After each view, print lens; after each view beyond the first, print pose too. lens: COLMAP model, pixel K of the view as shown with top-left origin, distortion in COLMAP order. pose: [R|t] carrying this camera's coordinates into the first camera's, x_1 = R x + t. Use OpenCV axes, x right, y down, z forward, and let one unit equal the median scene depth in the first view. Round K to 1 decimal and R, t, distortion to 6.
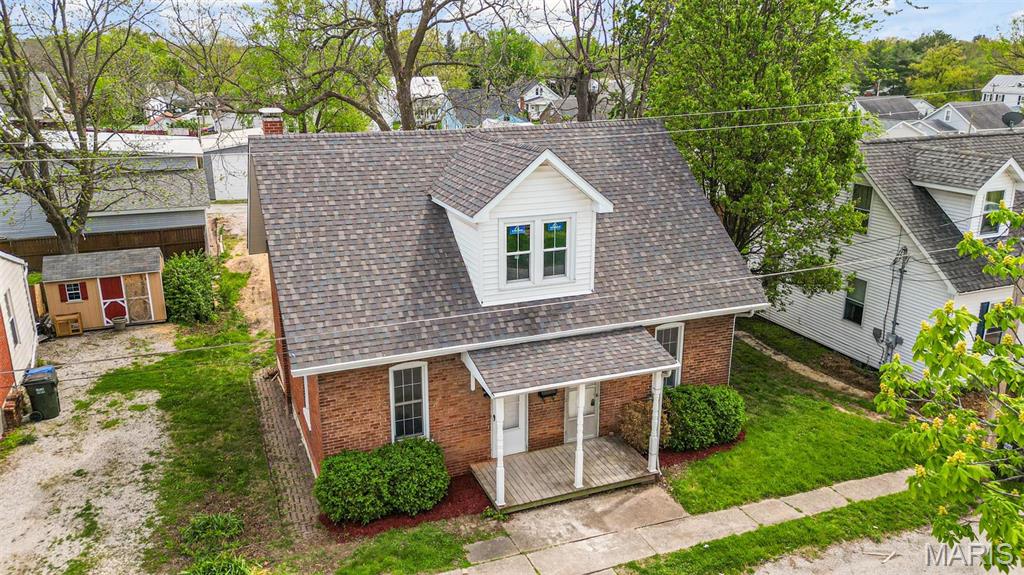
lens RADIAL K [[797.8, 0, 507.5], [0, 797.8, 299.2], [0, 0, 1]] dist [0.035040, -0.007439]
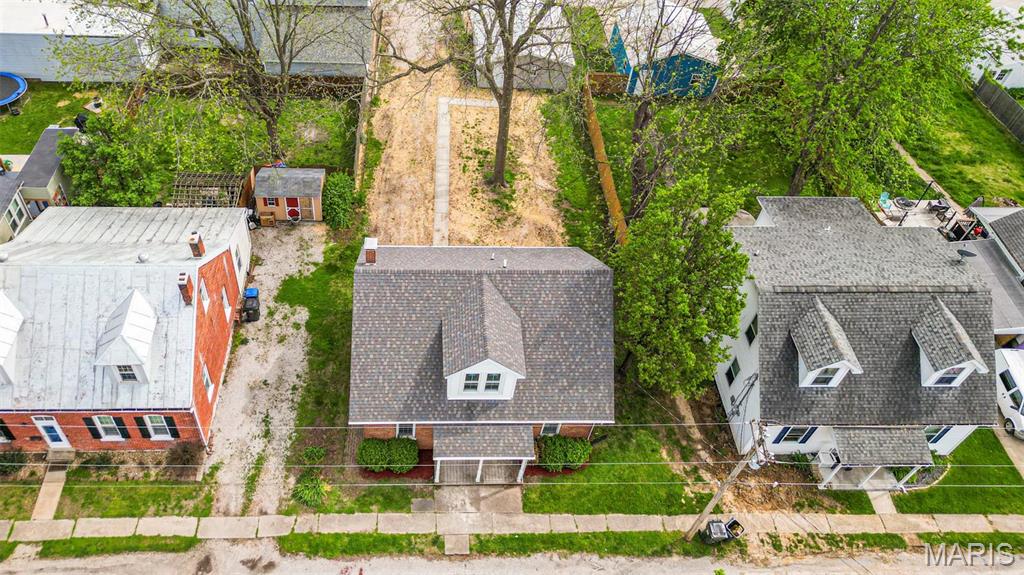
lens RADIAL K [[749.7, 0, 449.8], [0, 749.7, 295.0], [0, 0, 1]] dist [0.084529, -0.089031]
pose [[0.935436, 0.303126, -0.181862, 0.201700], [-0.162130, 0.825068, 0.541273, -1.052894], [0.314122, -0.476841, 0.820945, -0.345806]]
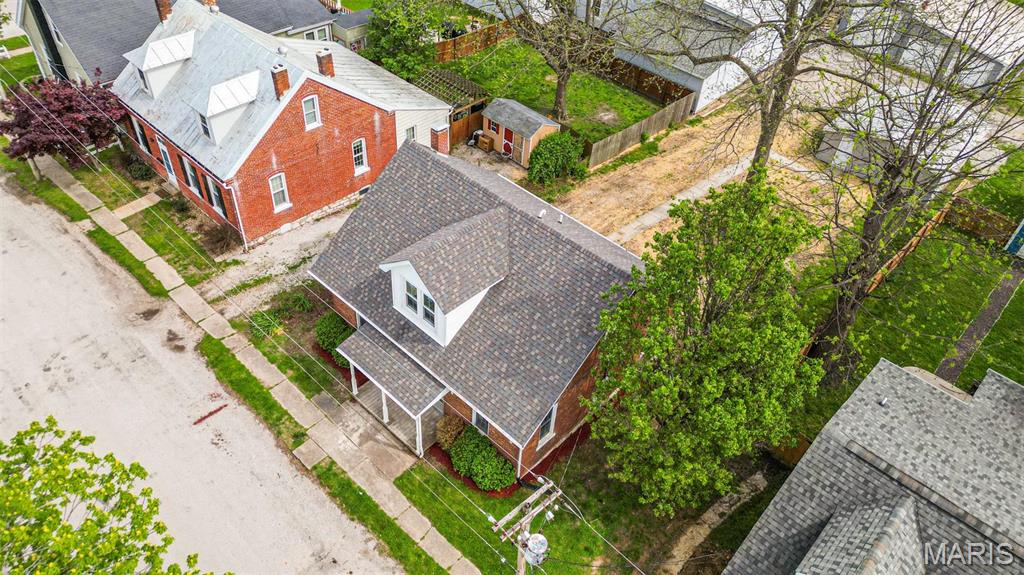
lens RADIAL K [[716.5, 0, 509.1], [0, 716.5, 291.9], [0, 0, 1]] dist [0.063022, -0.001361]
pose [[0.401430, 0.653196, -0.642019, 0.896254], [-0.326336, 0.756981, 0.566114, -0.837864], [0.855779, -0.017741, 0.517037, 0.368456]]
